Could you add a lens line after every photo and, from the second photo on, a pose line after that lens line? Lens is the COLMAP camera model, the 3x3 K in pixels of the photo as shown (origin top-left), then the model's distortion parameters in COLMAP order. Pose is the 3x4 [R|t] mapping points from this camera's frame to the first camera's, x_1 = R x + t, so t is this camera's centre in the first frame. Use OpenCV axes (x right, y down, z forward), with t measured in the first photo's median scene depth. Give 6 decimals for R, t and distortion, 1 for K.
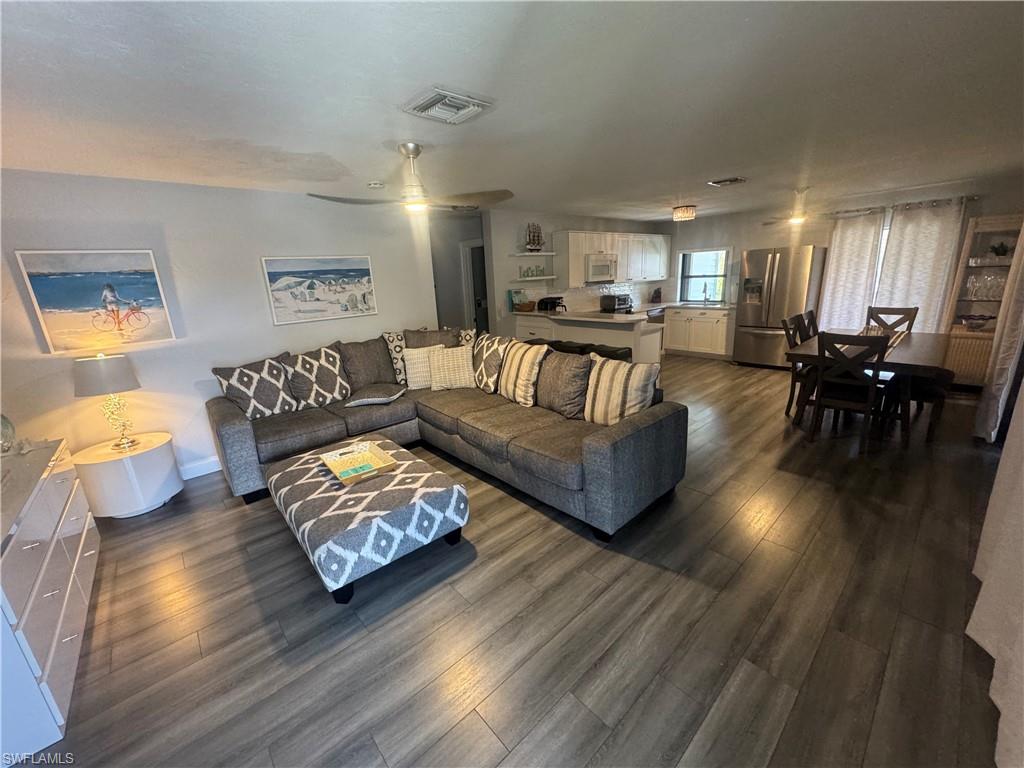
lens RADIAL K [[408.1, 0, 512.0], [0, 408.1, 384.0], [0, 0, 1]] dist [-0.003431, -0.000195]
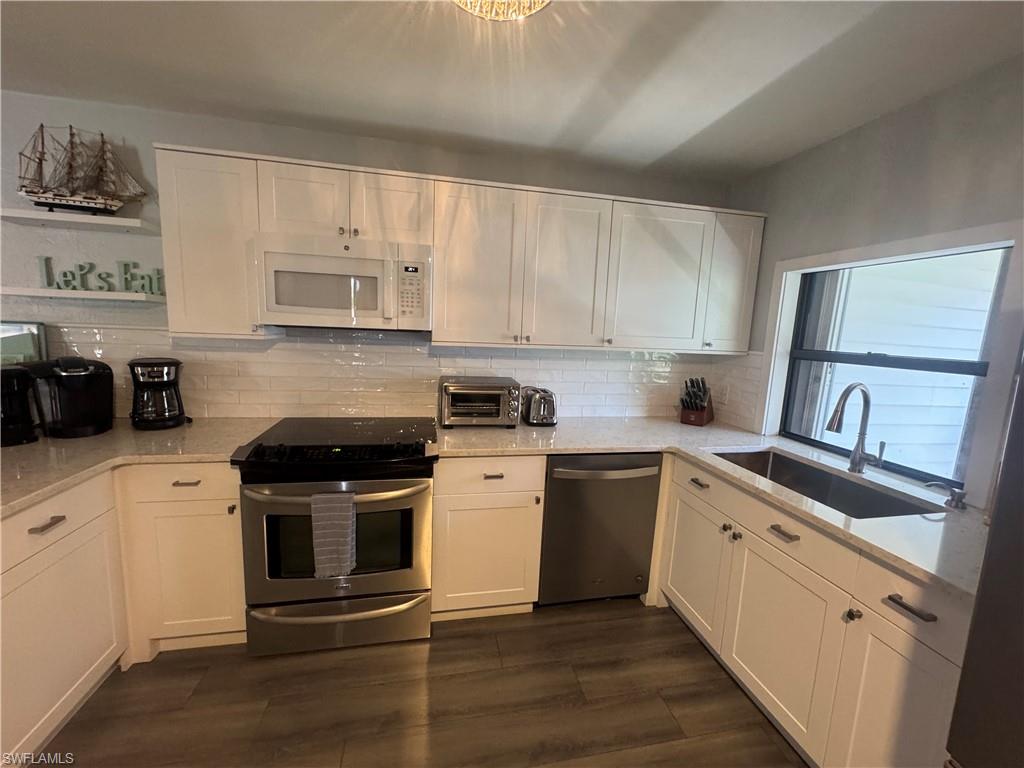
lens RADIAL K [[408.1, 0, 512.0], [0, 408.1, 384.0], [0, 0, 1]] dist [-0.003431, -0.000195]
pose [[0.859148, 0.155466, -0.487541, 0.525487], [-0.213999, 0.974579, -0.066338, -0.243204], [0.464833, 0.161327, 0.870577, 0.894105]]
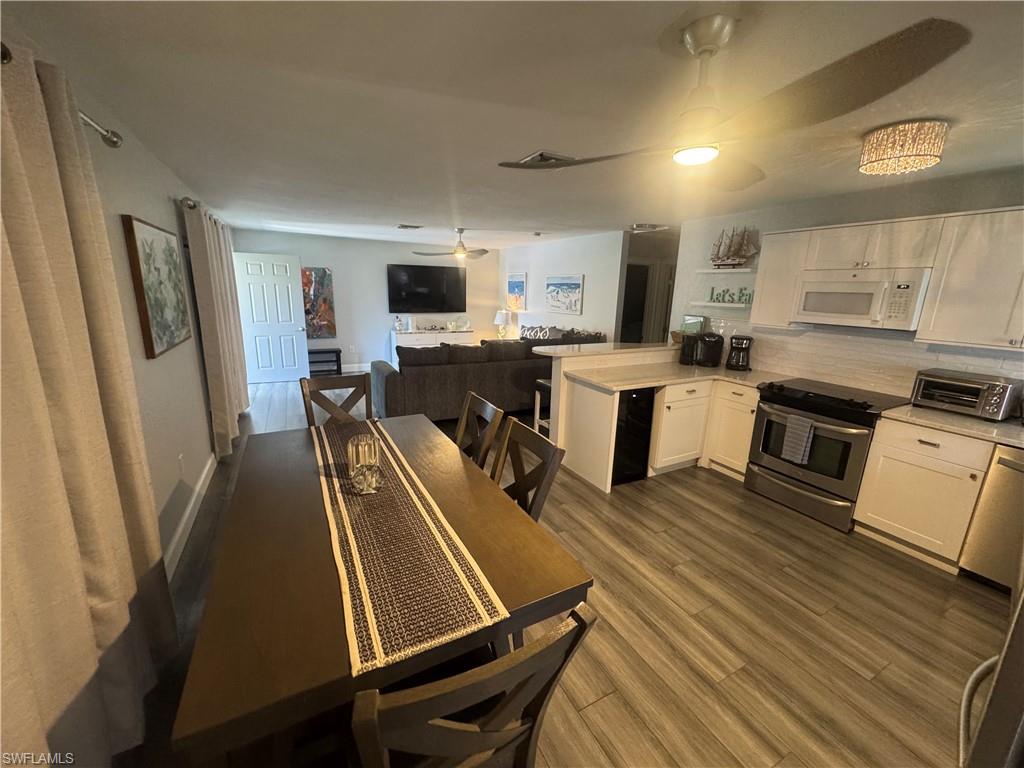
lens RADIAL K [[408.1, 0, 512.0], [0, 408.1, 384.0], [0, 0, 1]] dist [-0.003431, -0.000195]
pose [[-0.243877, 0.262495, -0.933606, 0.855520], [-0.267520, 0.907113, 0.324928, -0.268456], [0.932178, 0.329001, -0.151002, 0.817180]]
